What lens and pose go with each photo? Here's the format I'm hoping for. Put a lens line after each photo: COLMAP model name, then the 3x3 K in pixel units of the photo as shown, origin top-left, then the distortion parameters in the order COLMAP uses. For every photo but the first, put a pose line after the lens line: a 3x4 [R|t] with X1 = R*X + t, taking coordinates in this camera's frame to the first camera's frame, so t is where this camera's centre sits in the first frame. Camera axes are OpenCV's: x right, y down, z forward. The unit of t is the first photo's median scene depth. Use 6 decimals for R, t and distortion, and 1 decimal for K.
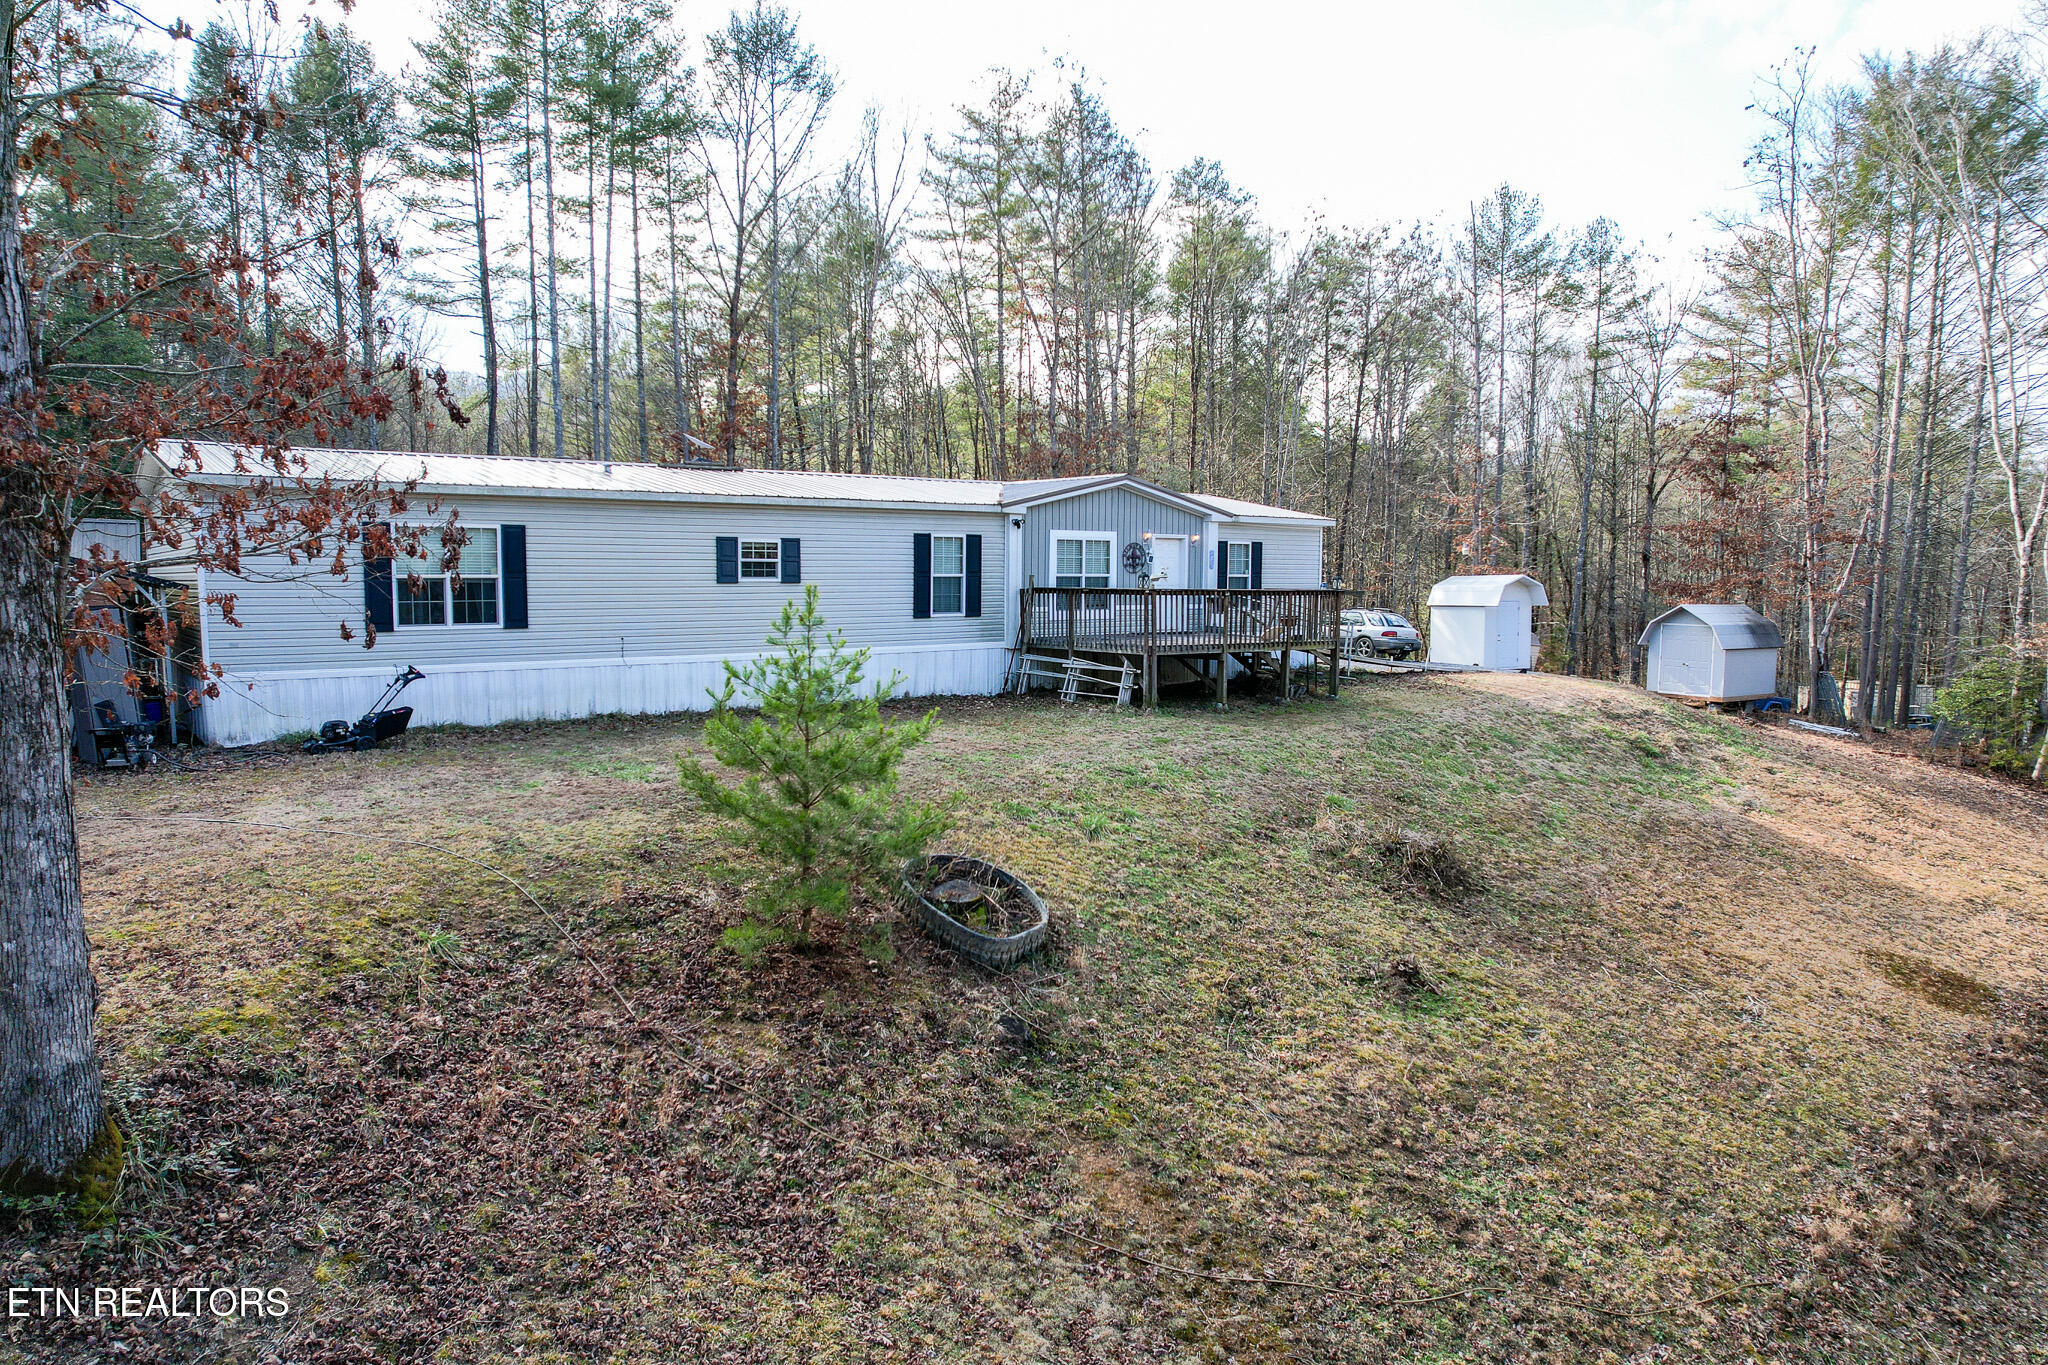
lens RADIAL K [[1305.3, 0, 1025.4], [0, 1305.3, 694.8], [0, 0, 1]] dist [-0.073085, 0.064945]
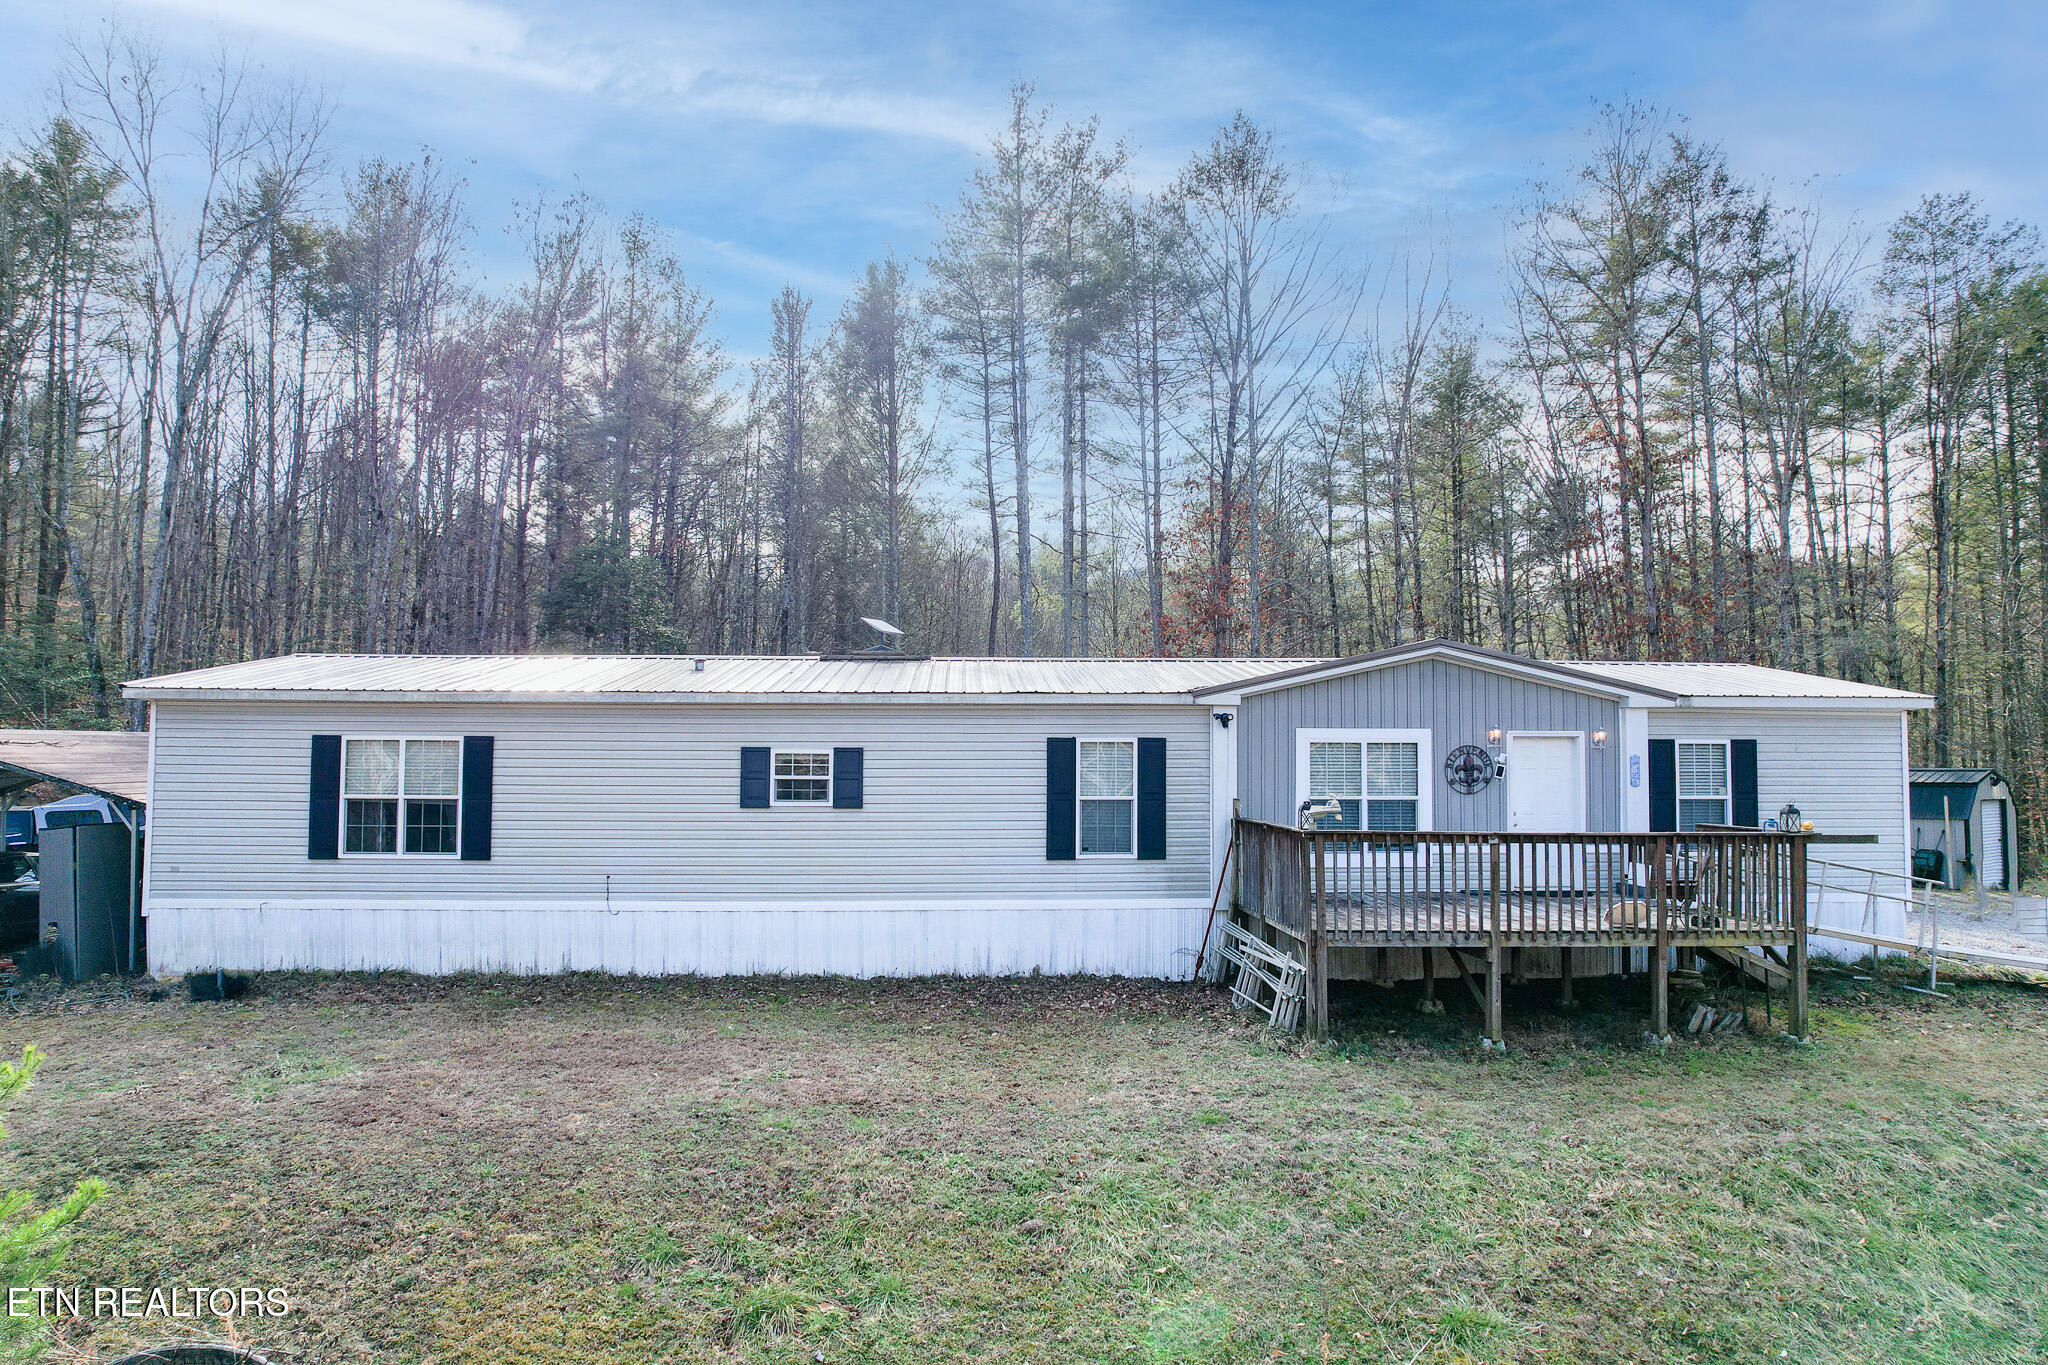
lens RADIAL K [[1305.3, 0, 1036.5], [0, 1305.3, 697.5], [0, 0, 1]] dist [-0.073085, 0.064945]
pose [[0.817397, -0.028823, -0.575353, 0.299935], [-0.054059, 0.990503, -0.126422, -0.054973], [0.573532, 0.134439, 0.808076, 0.414528]]
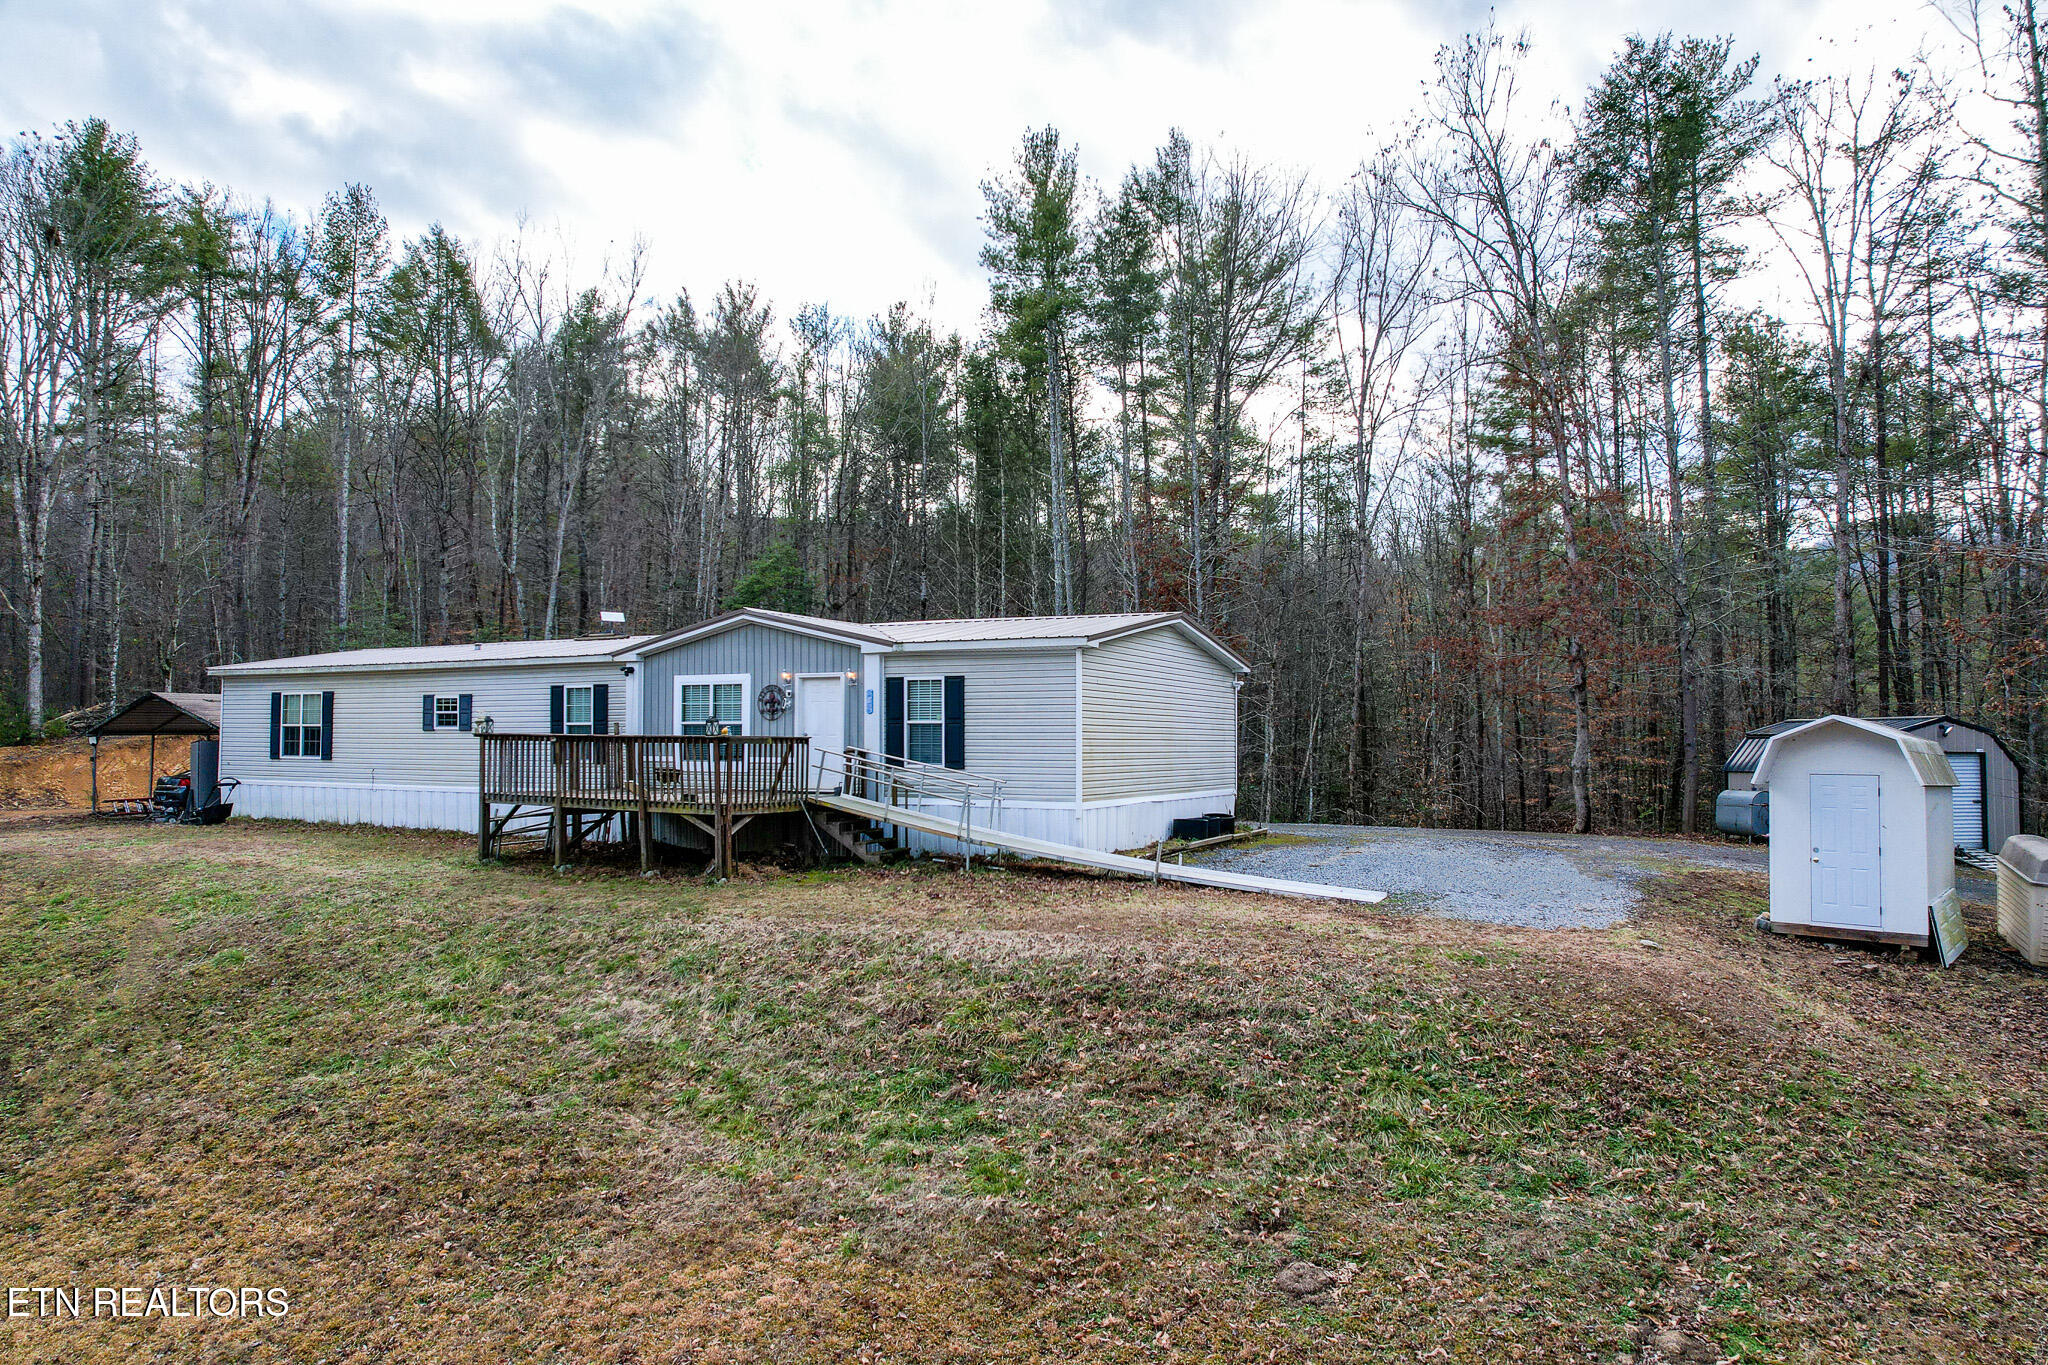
lens RADIAL K [[1305.3, 0, 1018.4], [0, 1305.3, 685.8], [0, 0, 1]] dist [-0.073085, 0.064945]
pose [[0.429004, -0.017538, -0.903132, 1.038853], [-0.067764, 0.996369, -0.051538, -0.090741], [0.900757, 0.083310, 0.426258, 0.855774]]
